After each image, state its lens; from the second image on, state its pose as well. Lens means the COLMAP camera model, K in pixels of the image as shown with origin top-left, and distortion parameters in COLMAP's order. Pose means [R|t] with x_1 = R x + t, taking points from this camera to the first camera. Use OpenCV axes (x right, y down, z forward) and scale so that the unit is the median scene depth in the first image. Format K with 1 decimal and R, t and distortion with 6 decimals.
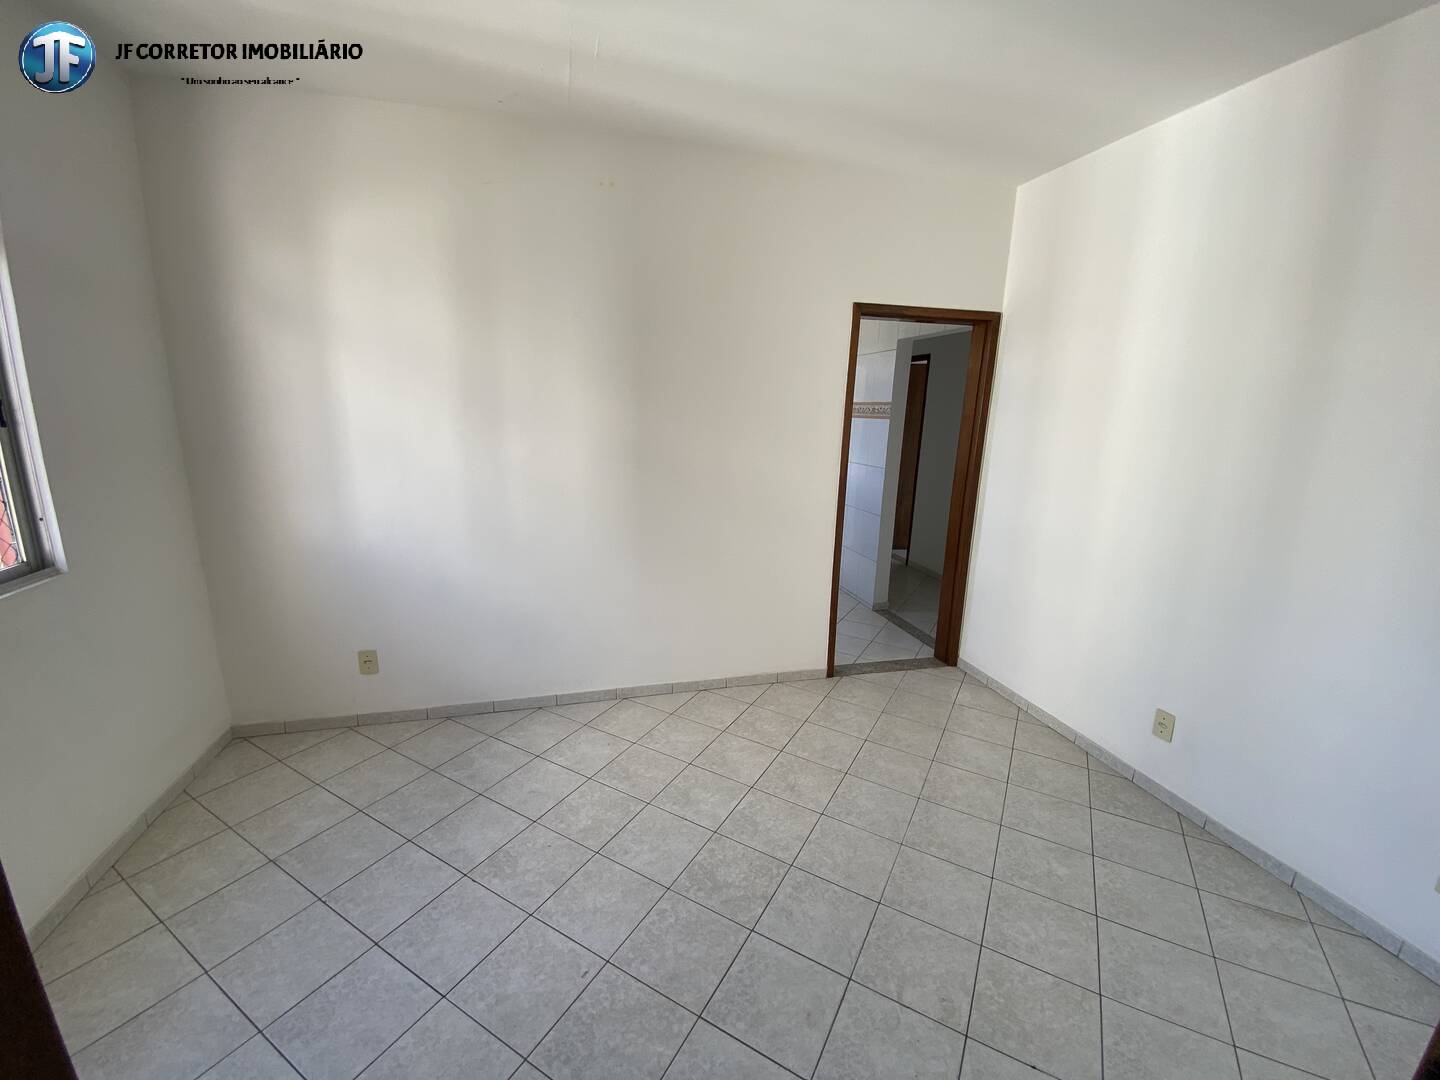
lens RADIAL K [[608.7, 0, 712.0], [0, 608.7, 537.7], [0, 0, 1]] dist [-0.009005, -0.002975]
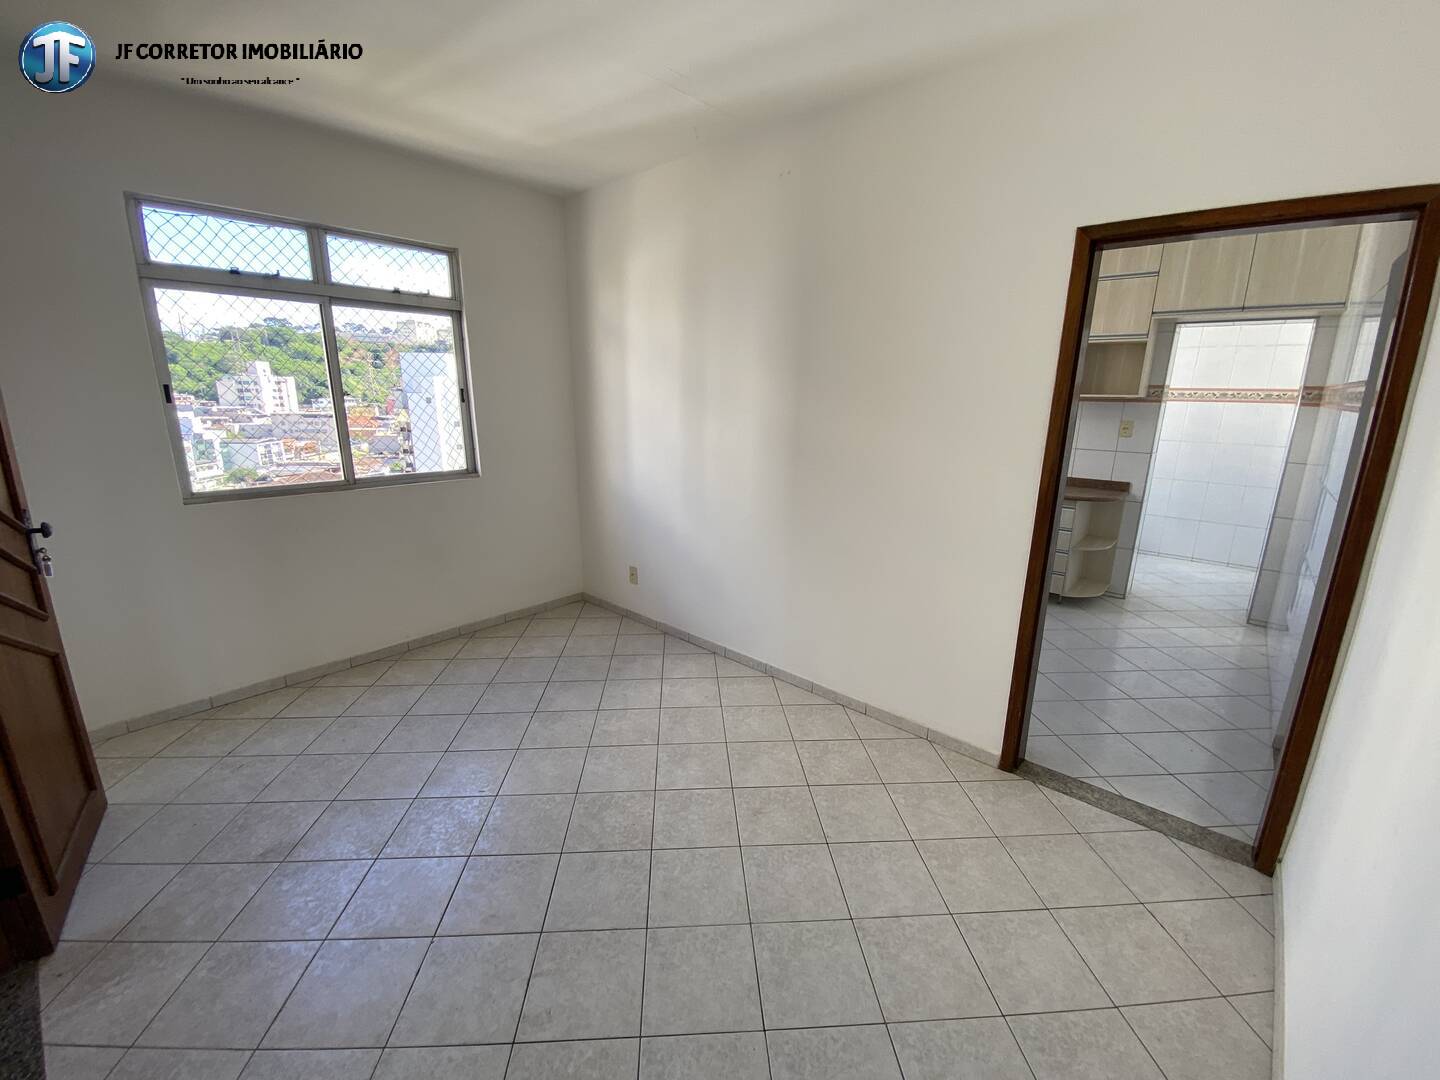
lens RADIAL K [[608.7, 0, 730.8], [0, 608.7, 545.8], [0, 0, 1]] dist [-0.009005, -0.002975]
pose [[0.524297, 0.193987, -0.829145, 0.725645], [-0.180485, 0.976899, 0.114429, -0.066989], [0.832188, 0.089654, 0.547197, 0.404087]]
